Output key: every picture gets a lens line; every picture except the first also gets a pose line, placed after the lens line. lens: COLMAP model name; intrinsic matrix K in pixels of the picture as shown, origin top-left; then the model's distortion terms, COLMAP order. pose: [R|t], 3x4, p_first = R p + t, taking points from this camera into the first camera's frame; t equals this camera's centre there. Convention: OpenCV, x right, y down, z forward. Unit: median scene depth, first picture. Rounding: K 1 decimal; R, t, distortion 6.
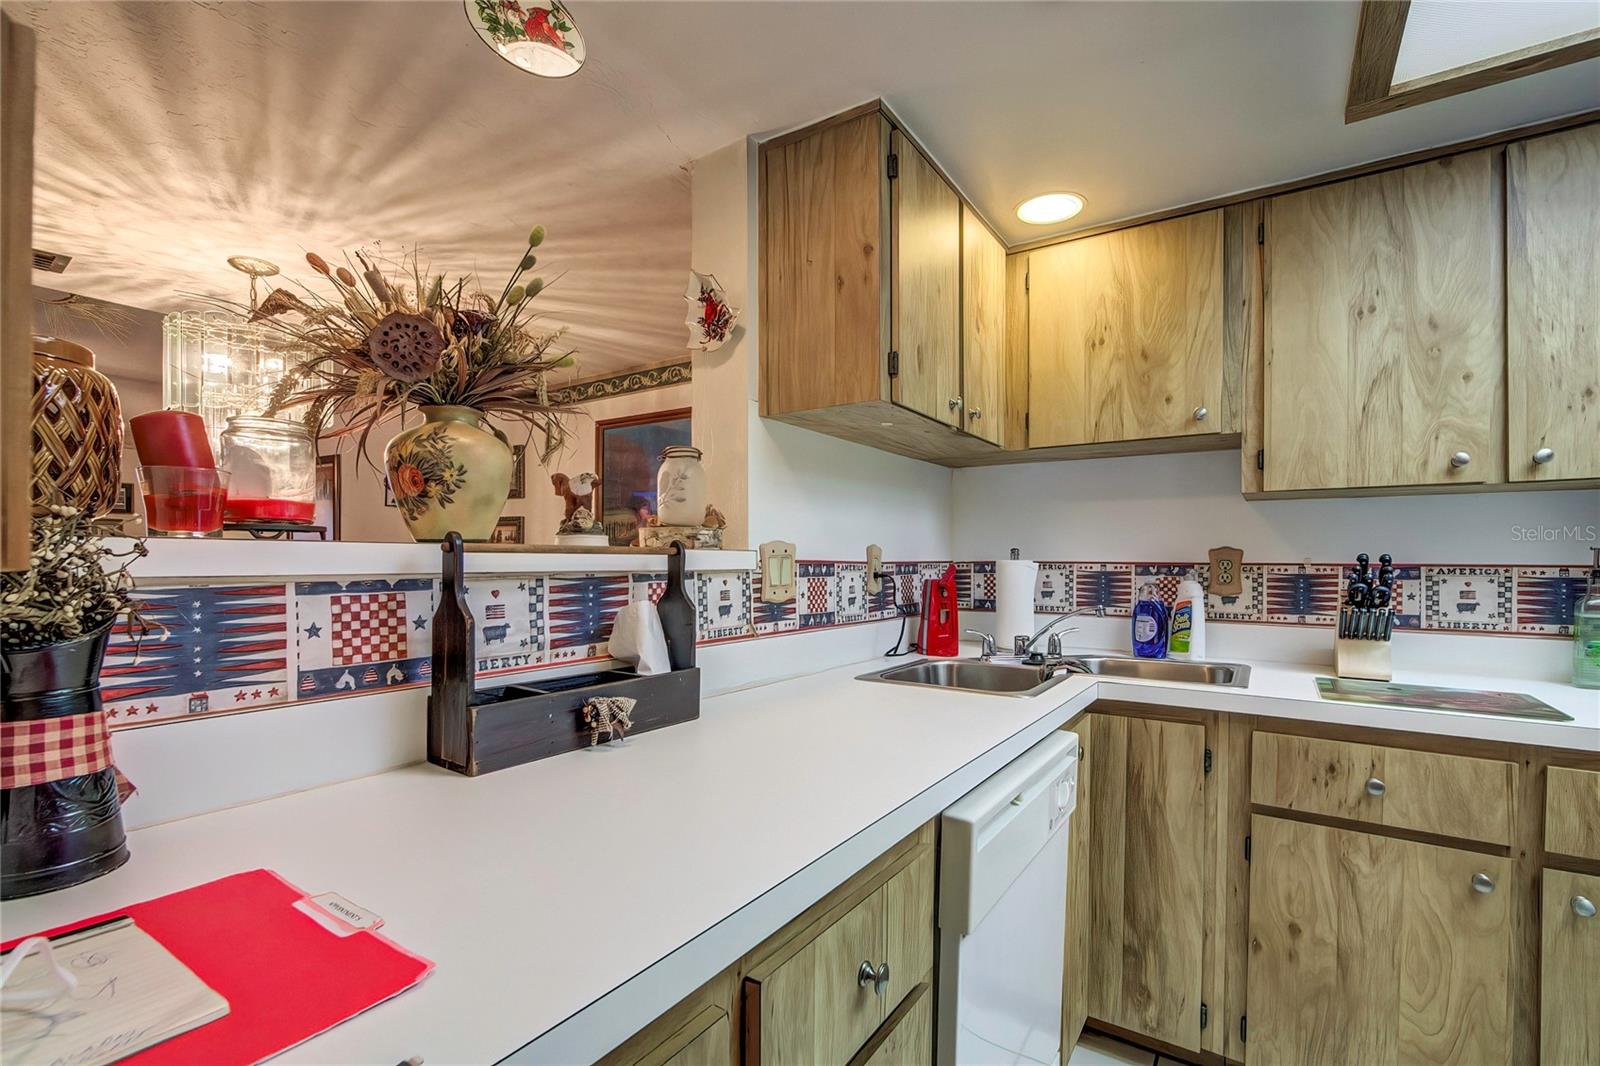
lens RADIAL K [[693.9, 0, 789.4], [0, 693.9, 578.4], [0, 0, 1]] dist [-0.019234, 0.003262]
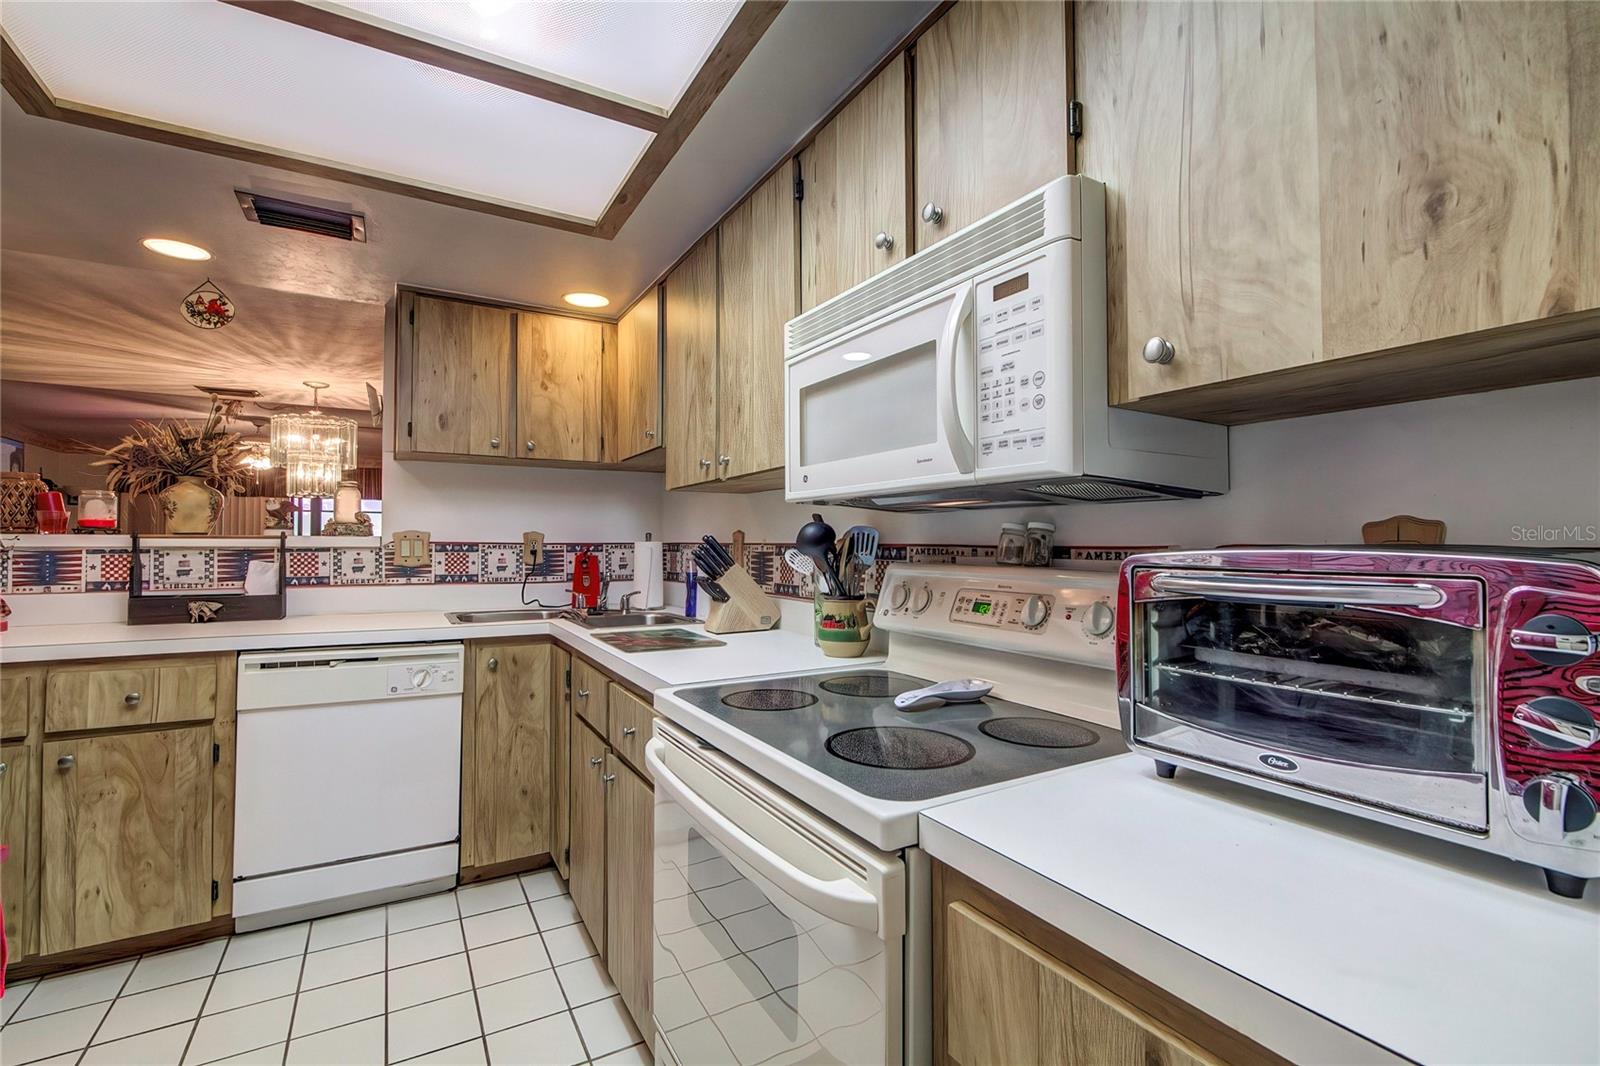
lens RADIAL K [[693.9, 0, 789.1], [0, 693.9, 535.7], [0, 0, 1]] dist [-0.019234, 0.003262]
pose [[0.891583, 0.001274, -0.452856, 2.075823], [-0.014864, 0.999540, -0.026453, -0.013250], [0.452613, 0.030316, 0.891191, -0.121160]]
